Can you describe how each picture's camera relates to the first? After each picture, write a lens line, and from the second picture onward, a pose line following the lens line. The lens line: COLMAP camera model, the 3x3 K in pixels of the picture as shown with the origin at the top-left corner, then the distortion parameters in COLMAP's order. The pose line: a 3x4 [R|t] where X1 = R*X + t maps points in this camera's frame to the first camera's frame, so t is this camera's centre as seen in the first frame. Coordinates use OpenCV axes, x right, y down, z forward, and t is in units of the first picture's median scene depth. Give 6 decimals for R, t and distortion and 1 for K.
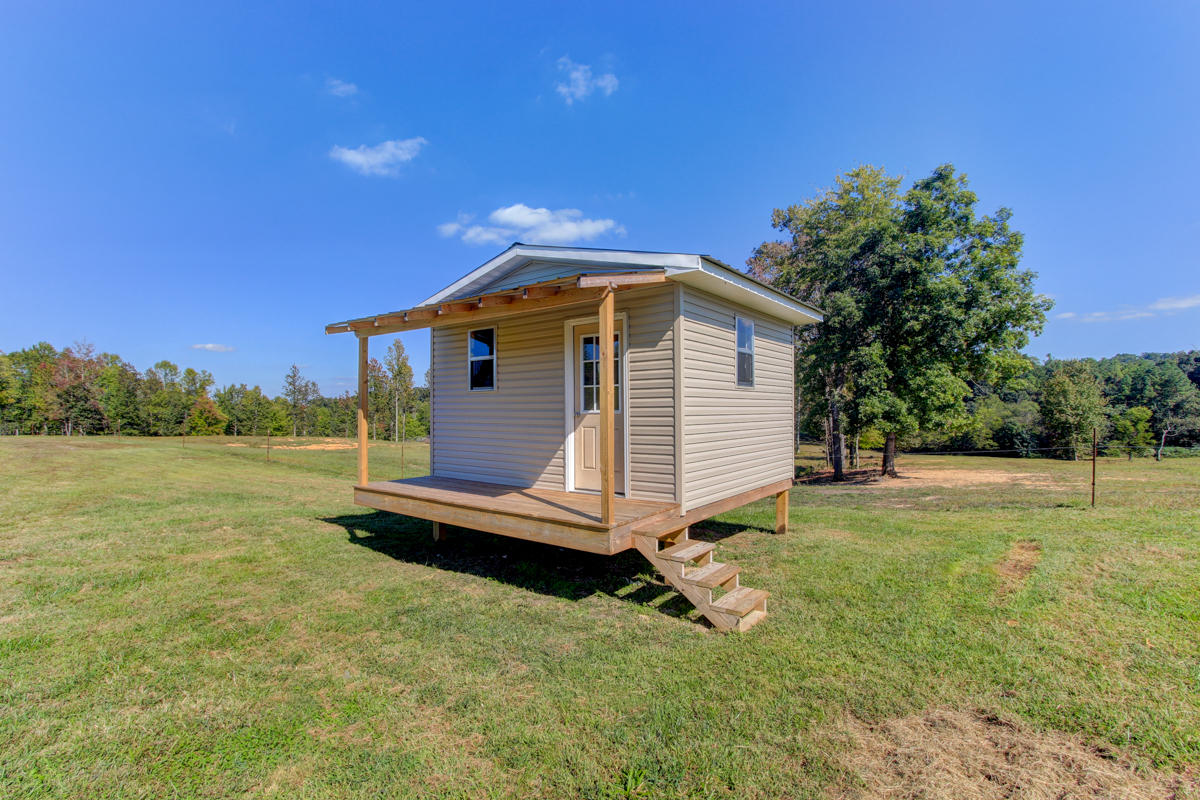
lens RADIAL K [[571.8, 0, 595.2], [0, 571.8, 387.7], [0, 0, 1]] dist [0.037495, 0.000168]
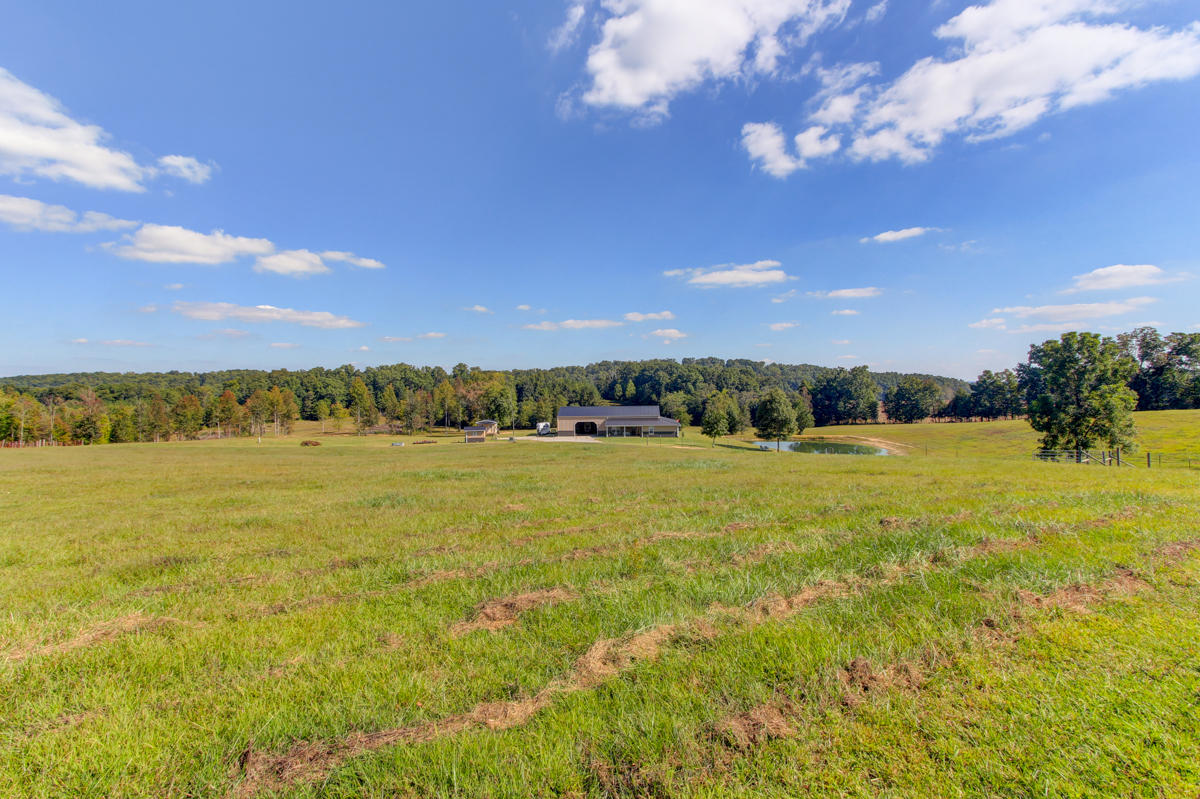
lens RADIAL K [[563.9, 0, 588.6], [0, 563.9, 396.9], [0, 0, 1]] dist [0.002479, 0.000536]
pose [[0.778895, -0.012018, 0.627039, -2.607808], [-0.015533, 0.999140, 0.038444, -0.505733], [-0.626962, -0.039684, 0.778039, -4.445917]]
